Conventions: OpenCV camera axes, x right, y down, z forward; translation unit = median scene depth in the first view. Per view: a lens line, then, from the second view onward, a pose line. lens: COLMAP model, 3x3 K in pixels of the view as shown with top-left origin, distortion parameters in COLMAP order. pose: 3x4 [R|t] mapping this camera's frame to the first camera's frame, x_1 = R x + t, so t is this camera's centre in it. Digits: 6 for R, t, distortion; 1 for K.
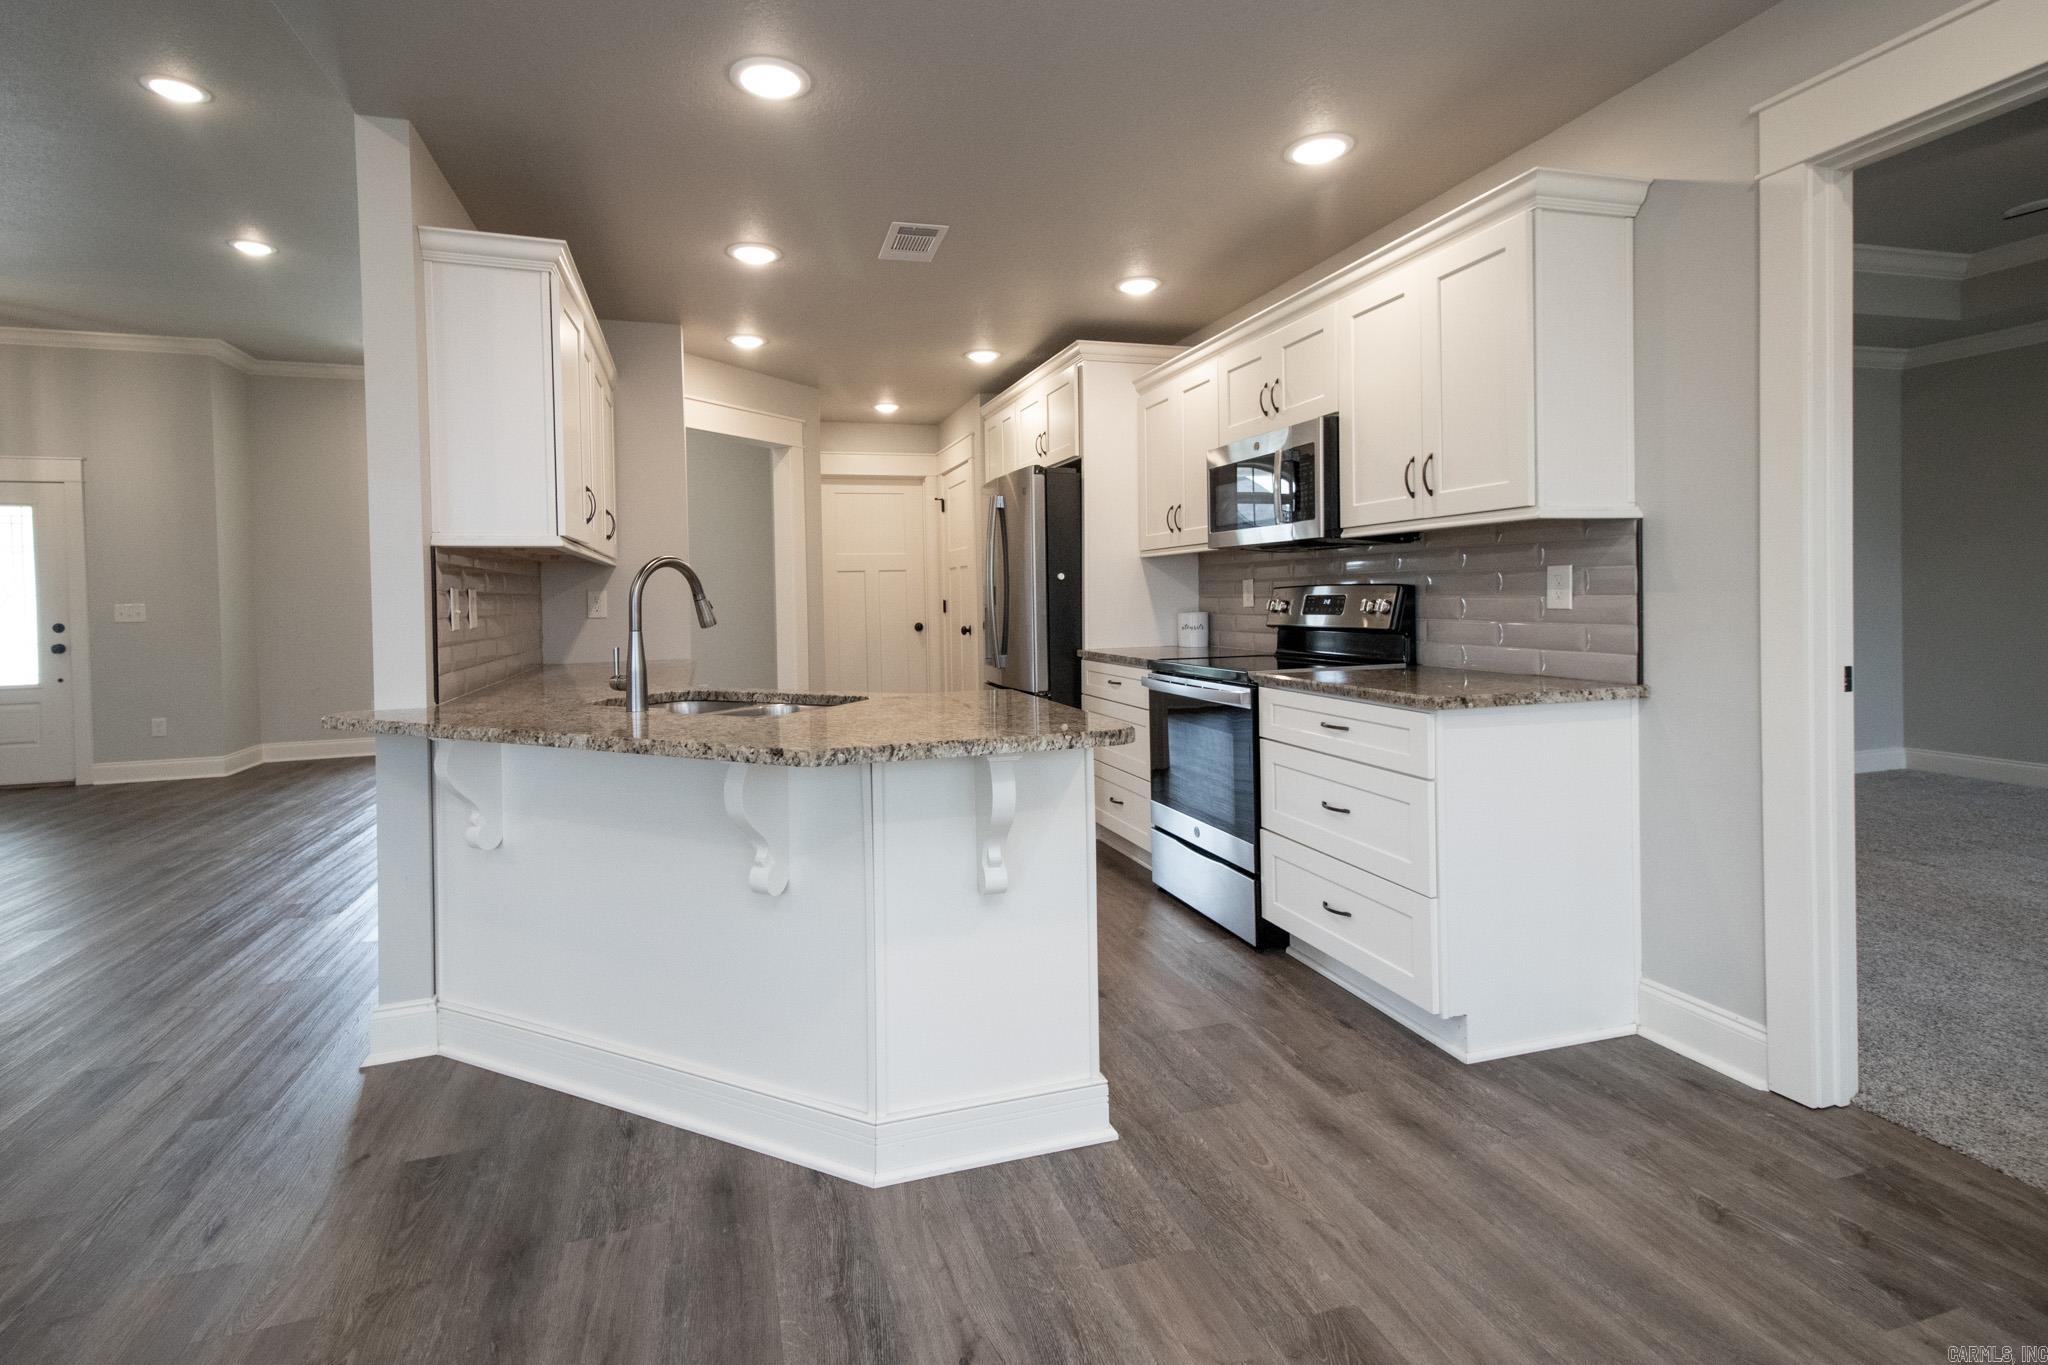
lens RADIAL K [[953.9, 0, 1022.2], [0, 953.9, 613.5], [0, 0, 1]] dist [-0.000309, -0.007798]
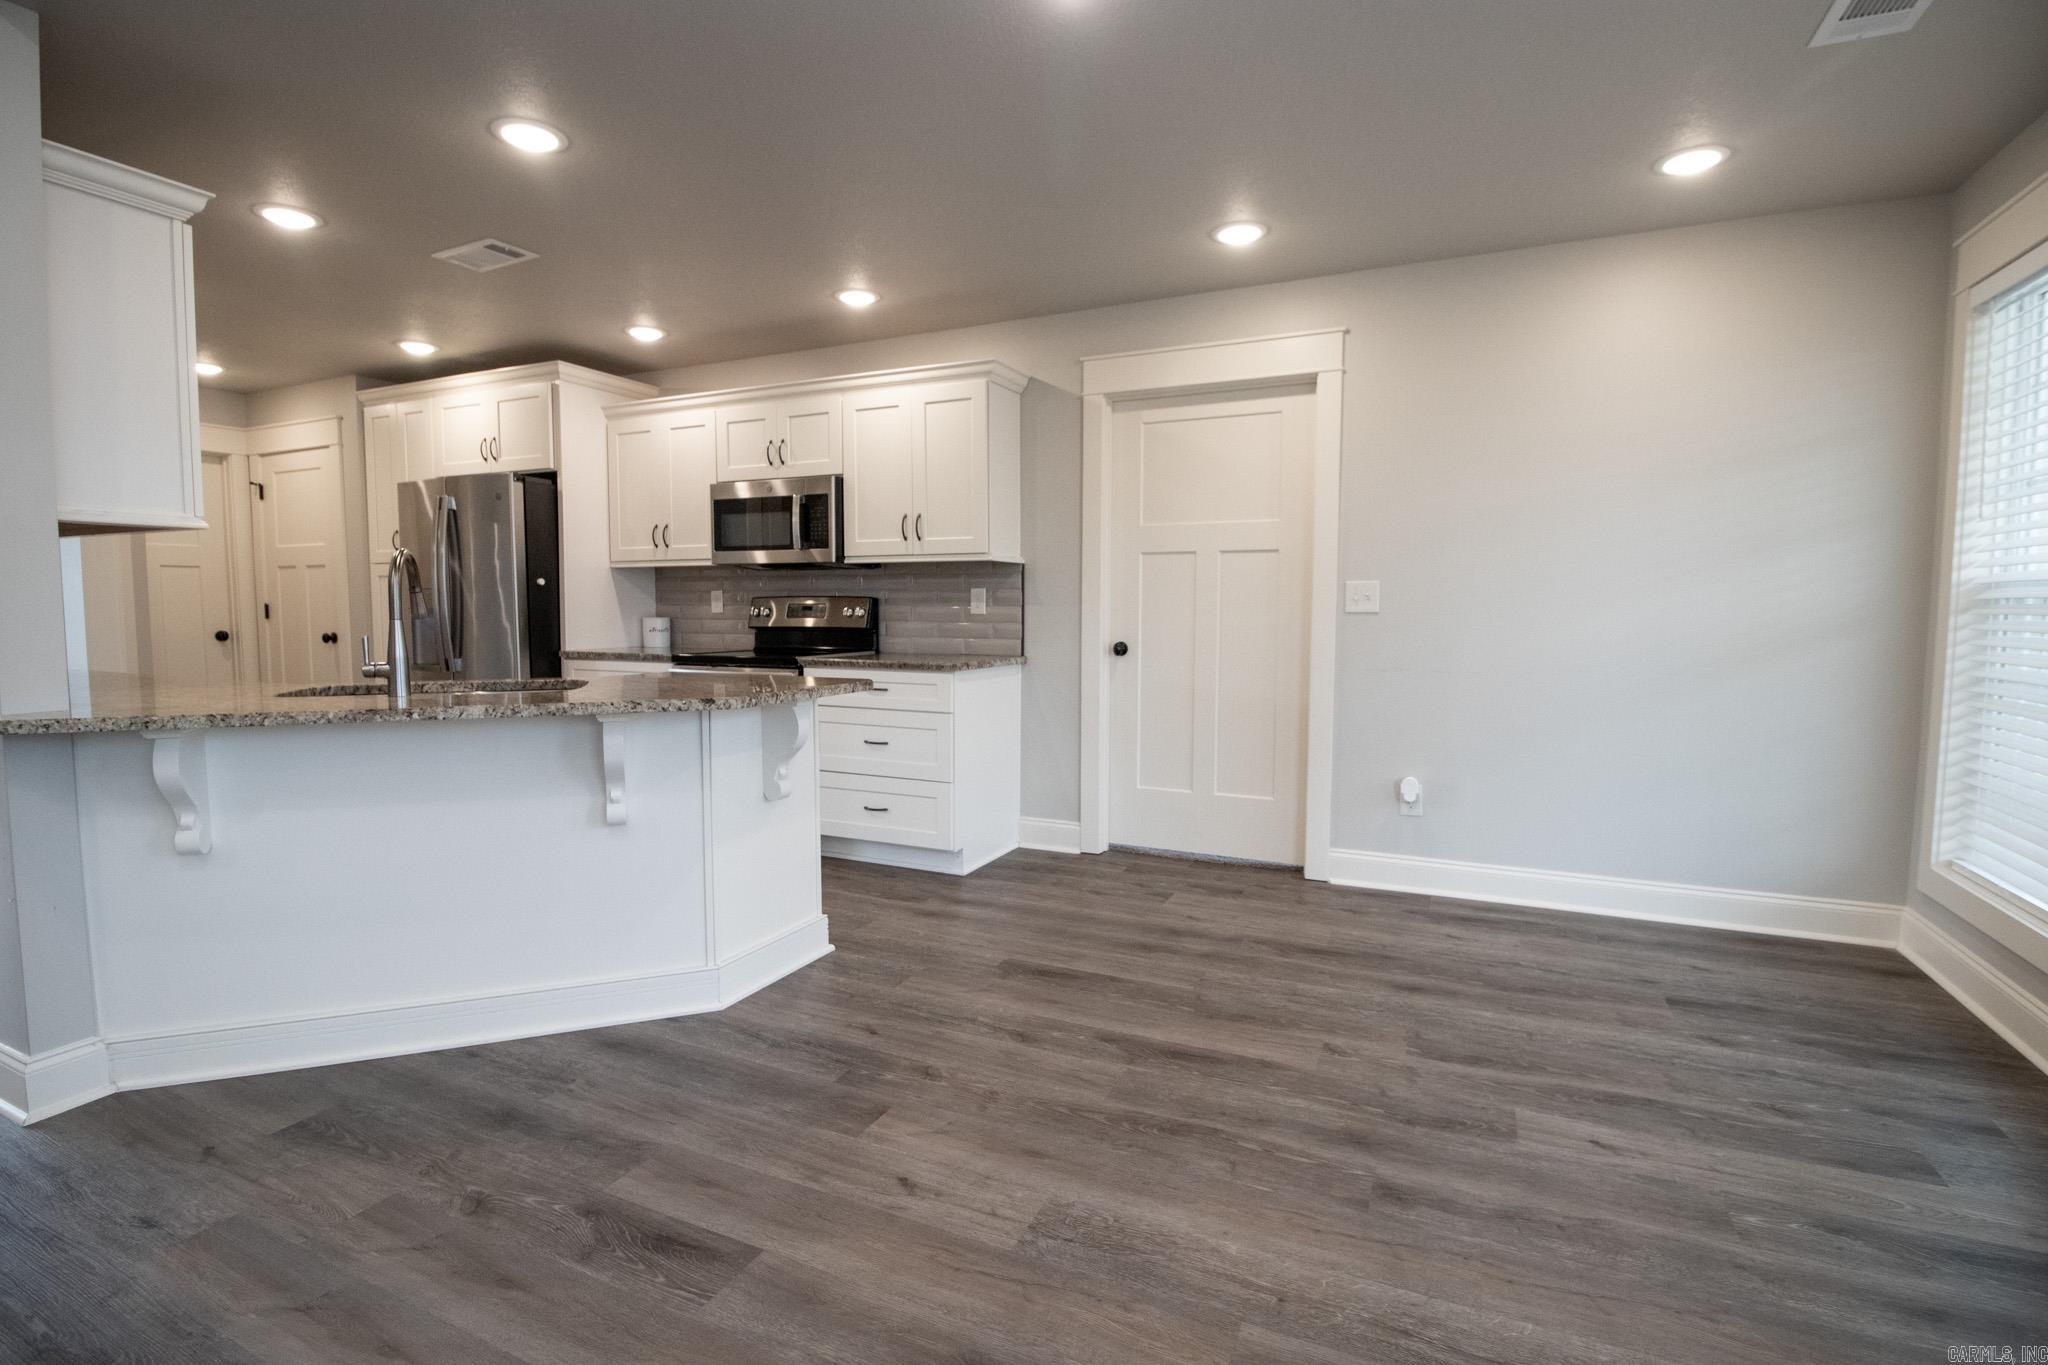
lens RADIAL K [[953.9, 0, 1022.3], [0, 953.9, 672.9], [0, 0, 1]] dist [-0.000309, -0.007798]
pose [[0.689842, -0.032478, 0.723231, -0.440146], [-0.000534, 0.998970, 0.045371, 0.016892], [-0.723960, -0.031685, 0.689114, -0.152499]]
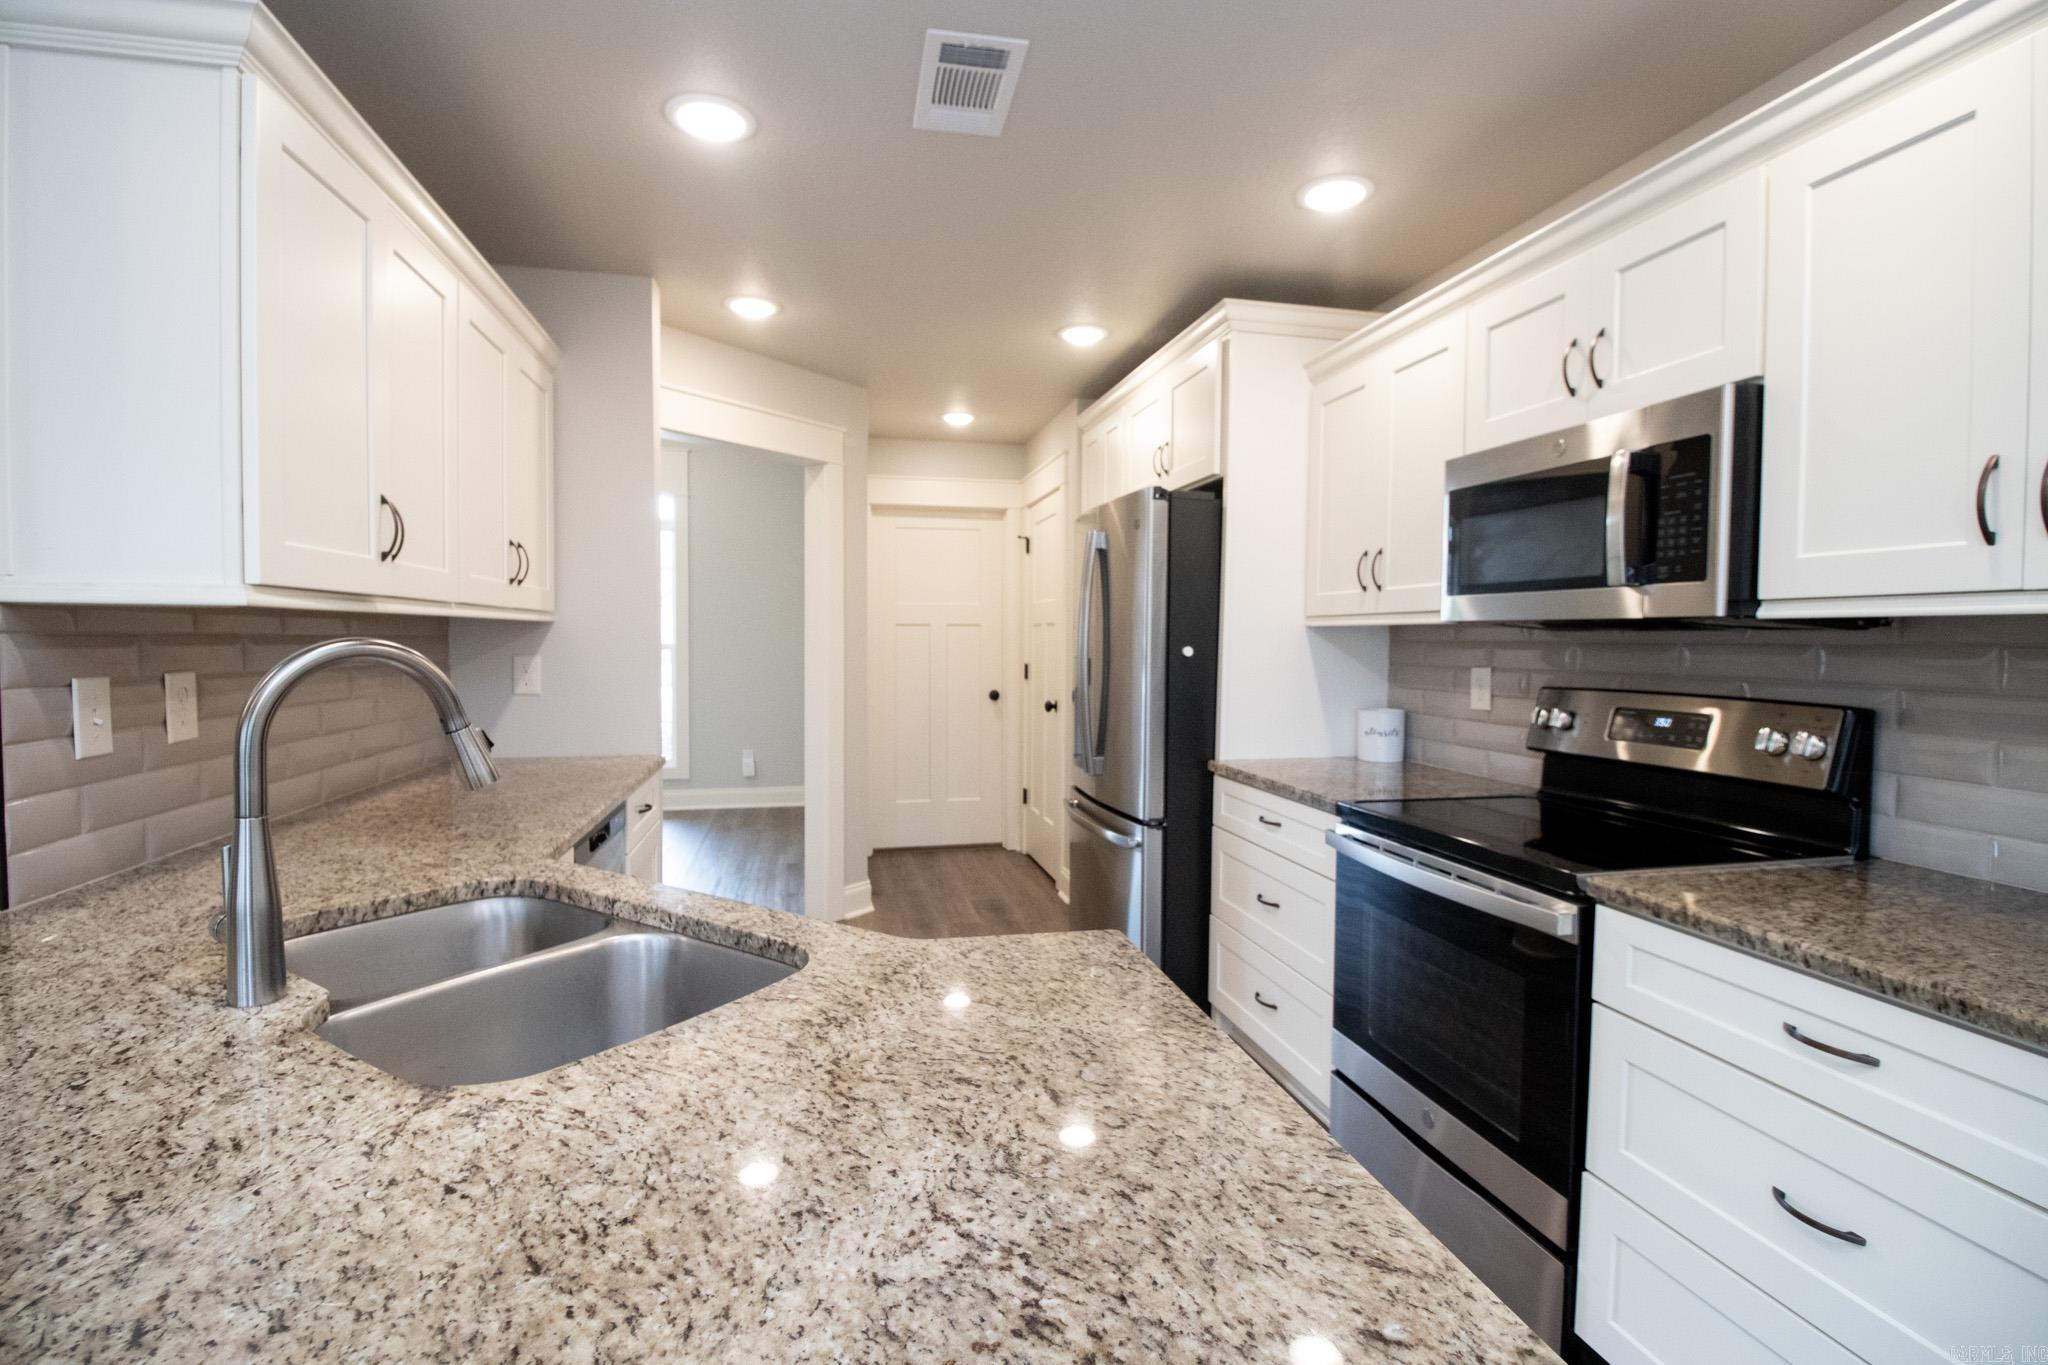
lens RADIAL K [[953.9, 0, 1035.2], [0, 953.9, 678.1], [0, 0, 1]] dist [-0.000309, -0.007798]
pose [[0.995984, 0.032050, -0.083593, -0.012127], [-0.030115, 0.999251, 0.024311, -0.040321], [0.084309, -0.021696, 0.996203, 0.379443]]
